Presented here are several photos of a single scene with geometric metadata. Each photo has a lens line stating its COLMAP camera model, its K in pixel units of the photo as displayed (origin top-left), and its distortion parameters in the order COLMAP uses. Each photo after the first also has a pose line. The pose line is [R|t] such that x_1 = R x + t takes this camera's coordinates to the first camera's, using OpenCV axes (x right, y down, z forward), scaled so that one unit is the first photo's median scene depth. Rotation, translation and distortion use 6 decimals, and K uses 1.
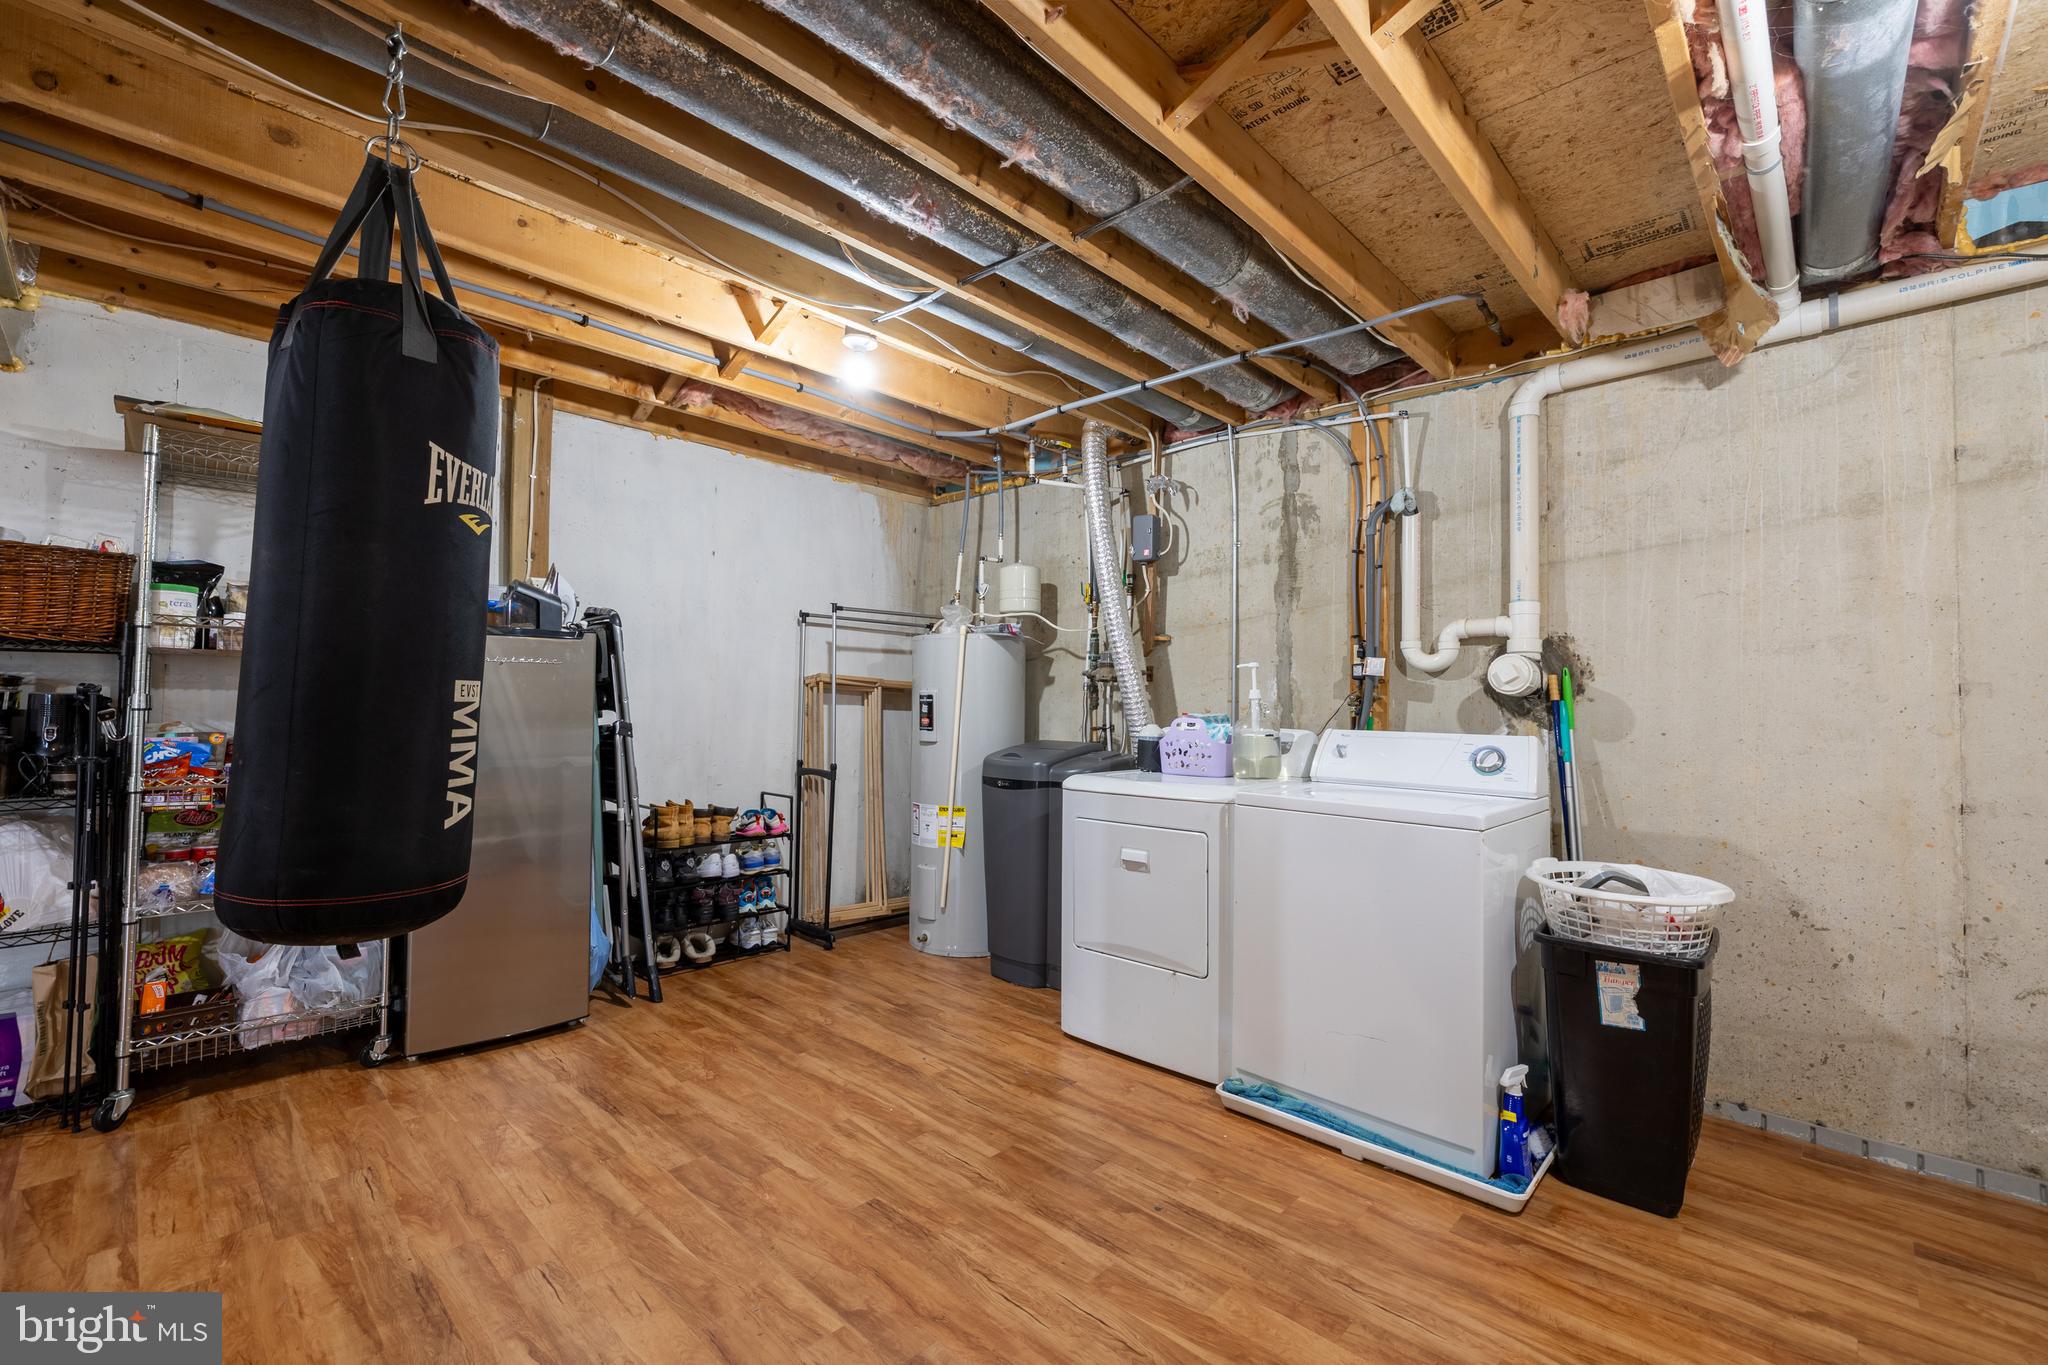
lens RADIAL K [[862.4, 0, 1021.8], [0, 862.4, 675.8], [0, 0, 1]] dist [0.000499, -0.000063]
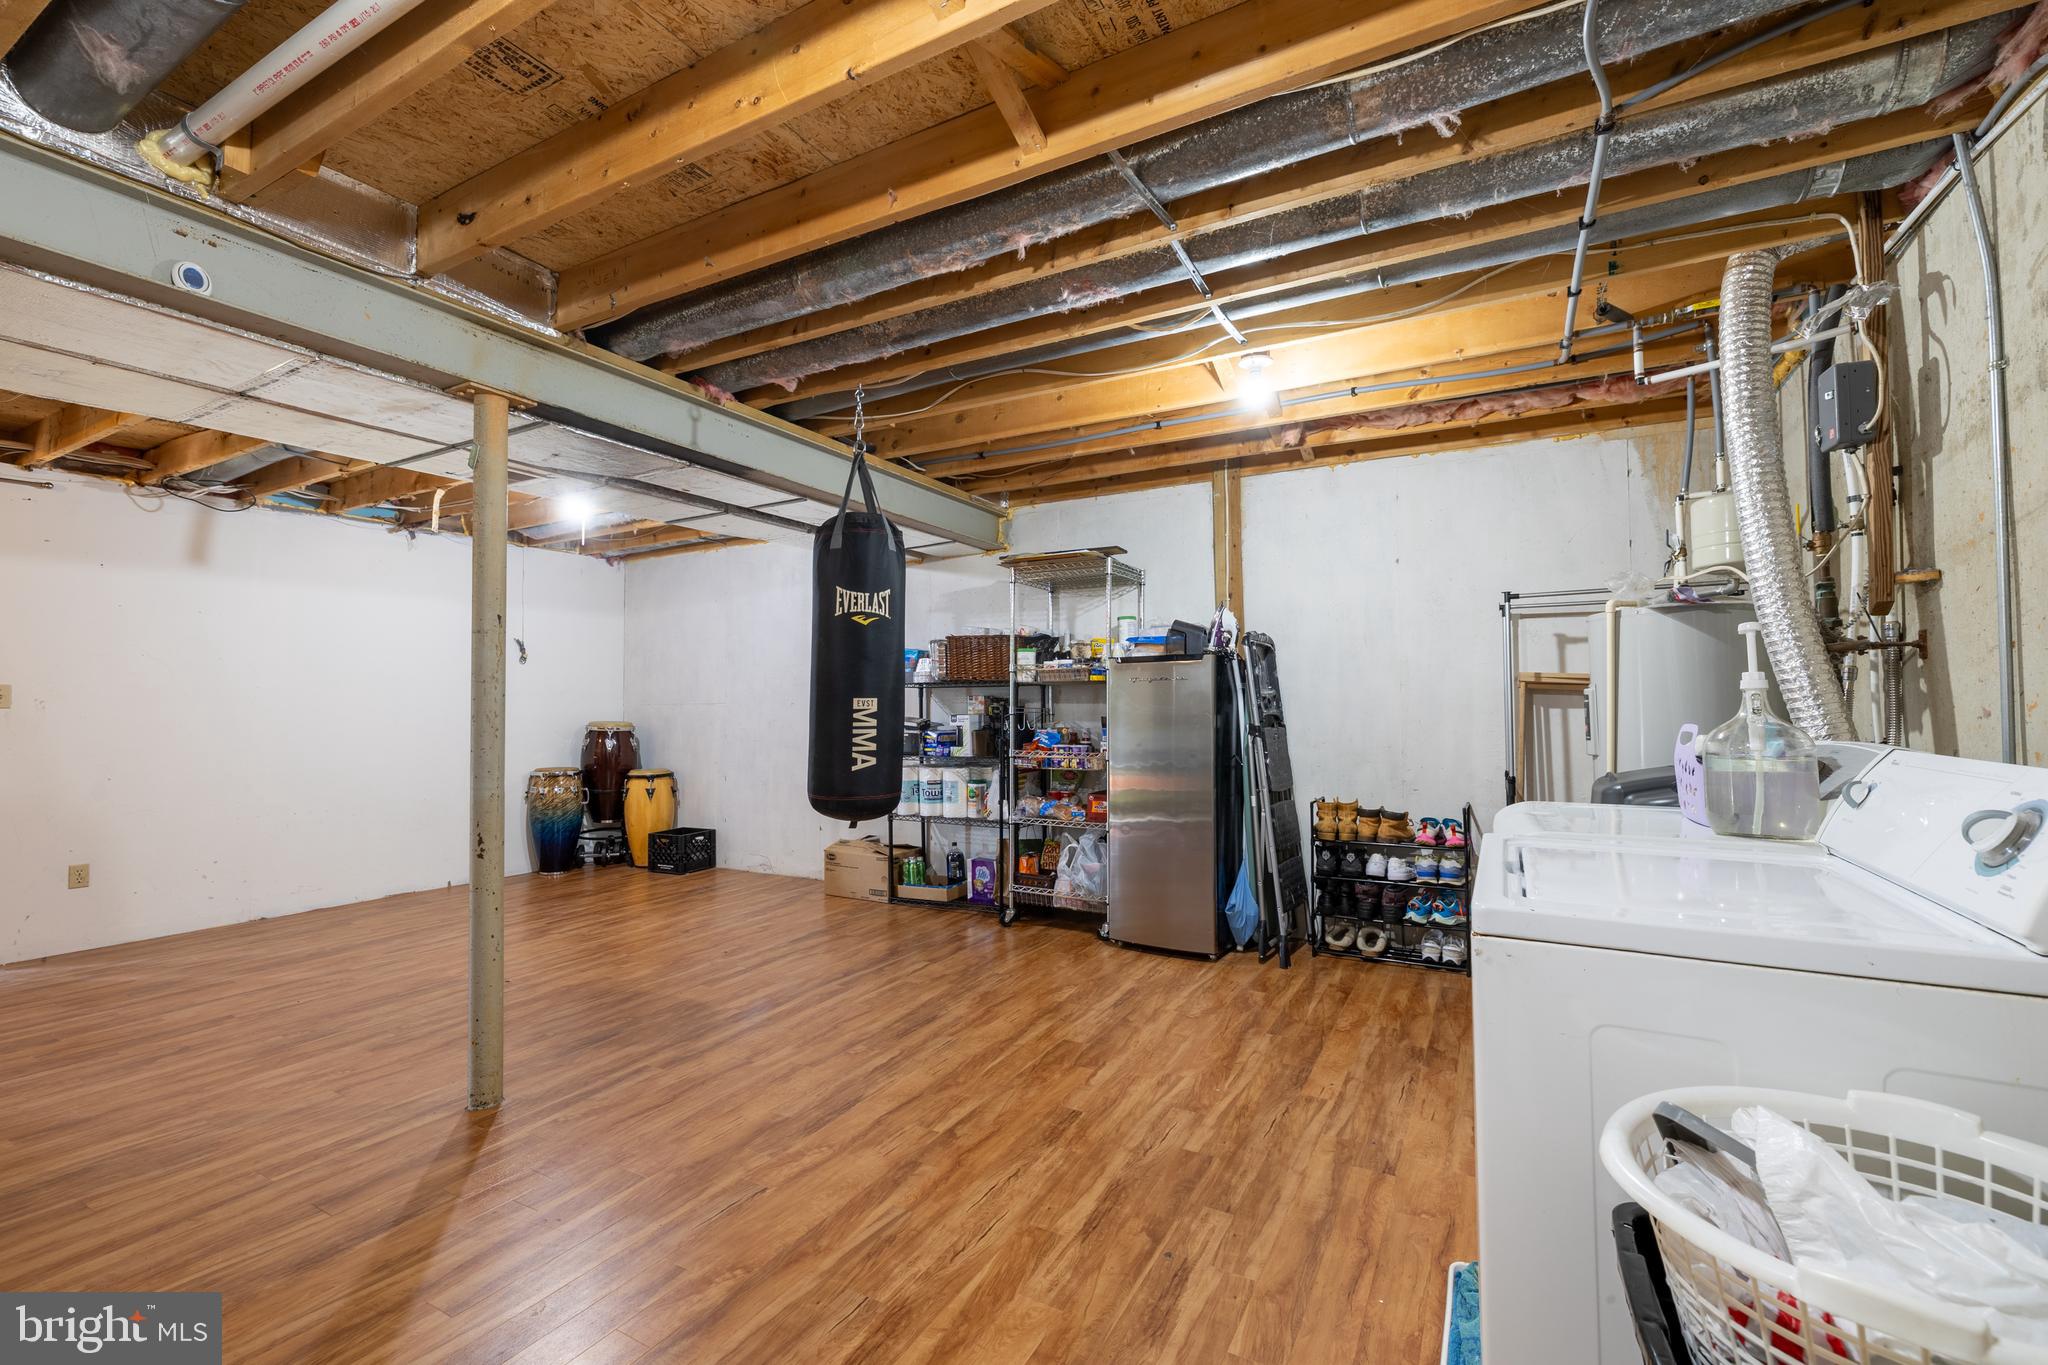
lens RADIAL K [[862.4, 0, 1021.8], [0, 862.4, 675.8], [0, 0, 1]] dist [0.000499, -0.000063]
pose [[0.251056, -0.046744, -0.966843, 0.830601], [0.037104, 0.998564, -0.038643, 0.026657], [0.967261, -0.026172, 0.252430, 0.509027]]
